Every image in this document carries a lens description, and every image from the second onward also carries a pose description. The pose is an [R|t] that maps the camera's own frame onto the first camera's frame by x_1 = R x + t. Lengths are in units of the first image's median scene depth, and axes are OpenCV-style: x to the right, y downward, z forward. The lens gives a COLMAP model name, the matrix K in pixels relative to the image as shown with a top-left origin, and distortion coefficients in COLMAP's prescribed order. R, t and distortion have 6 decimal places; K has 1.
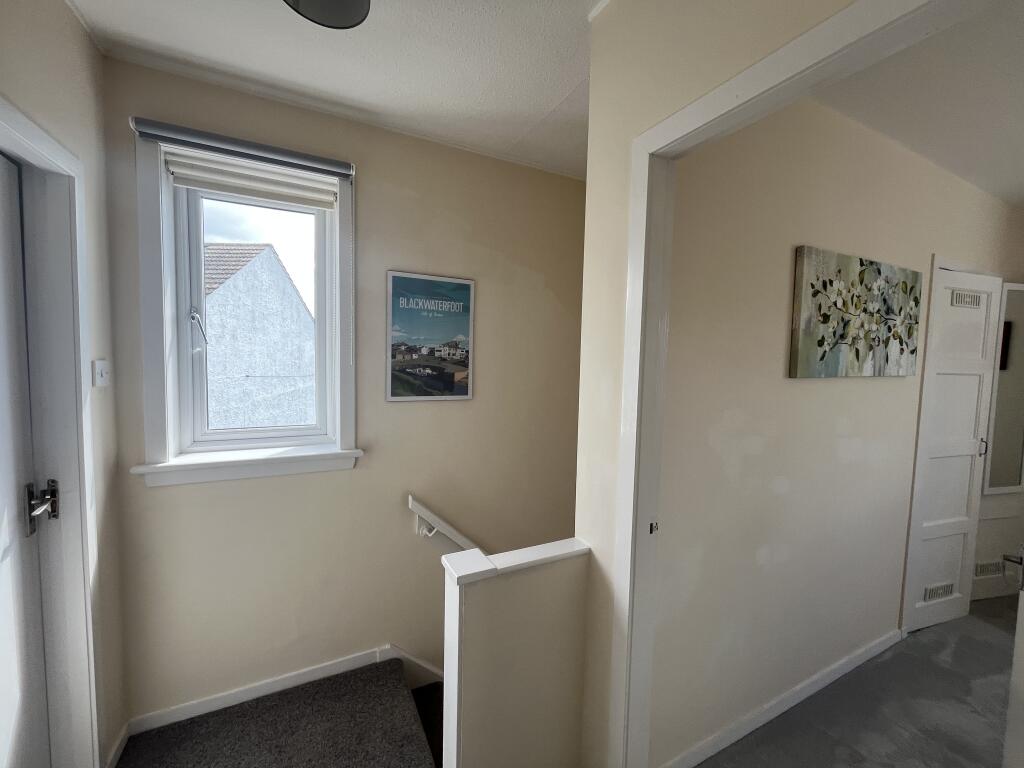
lens RADIAL K [[418.0, 0, 511.8], [0, 418.0, 388.0], [0, 0, 1]] dist [0.004048, 0.000404]
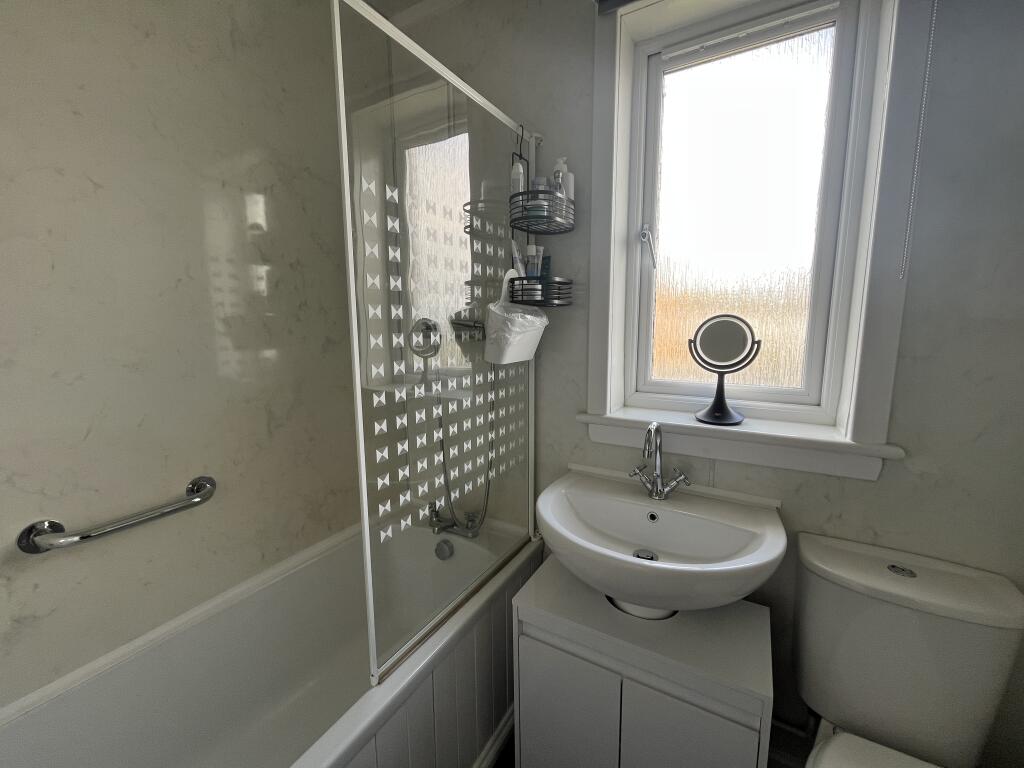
lens RADIAL K [[418.0, 0, 510.9], [0, 418.0, 384.0], [0, 0, 1]] dist [0.004048, 0.000404]
pose [[0.545772, 0.090331, -0.833051, -0.200235], [-0.026027, 0.995520, 0.090897, 0.036870], [0.837530, -0.027927, 0.545678, 0.323339]]
